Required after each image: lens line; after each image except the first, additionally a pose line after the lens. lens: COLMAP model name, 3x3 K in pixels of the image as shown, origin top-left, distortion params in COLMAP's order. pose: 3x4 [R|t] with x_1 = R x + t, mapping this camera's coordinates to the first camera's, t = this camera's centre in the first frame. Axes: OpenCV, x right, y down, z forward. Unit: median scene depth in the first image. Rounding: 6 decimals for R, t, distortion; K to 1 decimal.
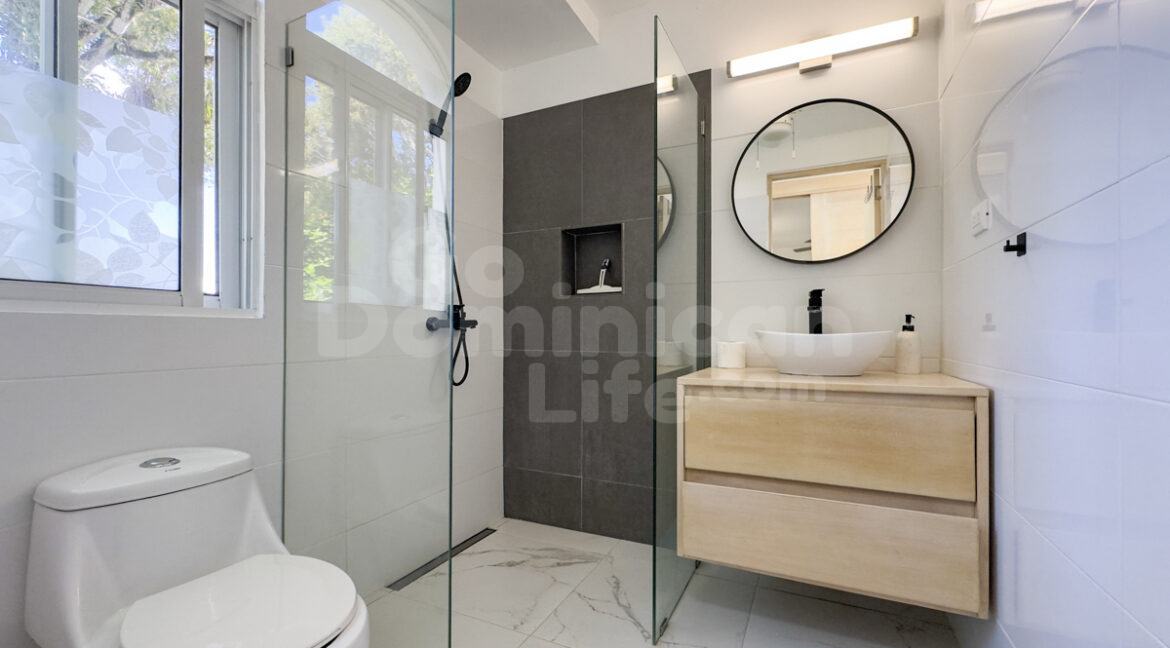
lens RADIAL K [[480.2, 0, 586.2], [0, 480.2, 329.0], [0, 0, 1]] dist [-0.001007, -0.000099]
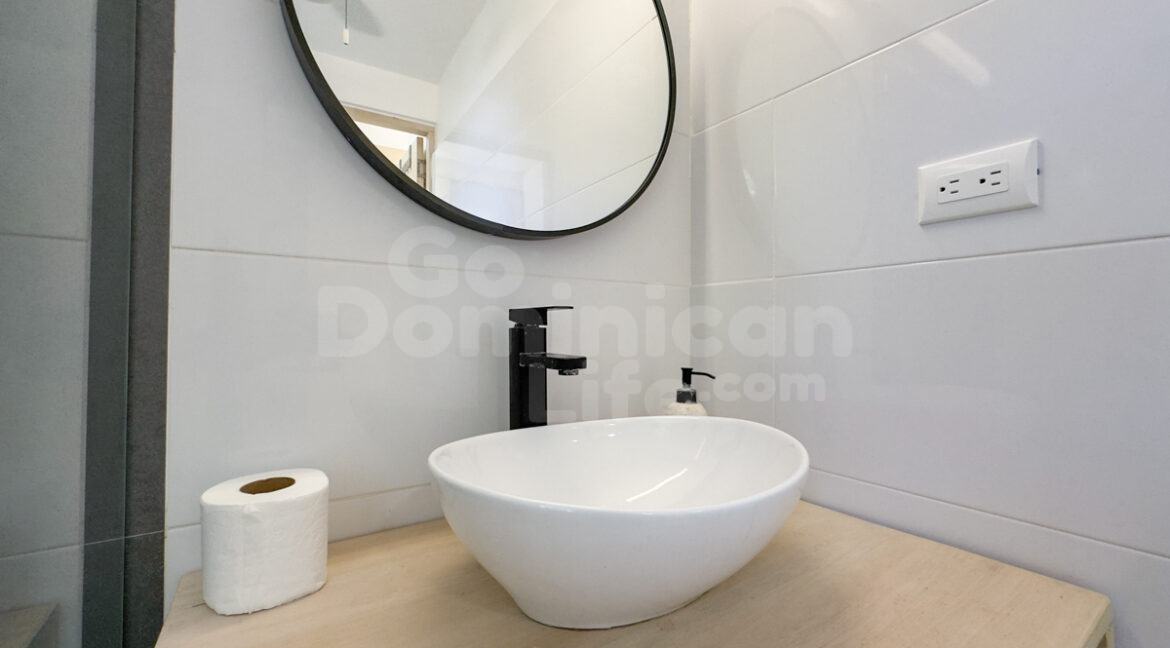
lens RADIAL K [[485.3, 0, 585.0], [0, 485.3, 324.0], [0, 0, 1]] dist [-0.000582, -0.000072]
pose [[0.516734, 0.014978, 0.856015, 0.189156], [-0.010254, 0.999884, -0.011306, -0.068696], [-0.856085, -0.002935, 0.516827, 0.831967]]
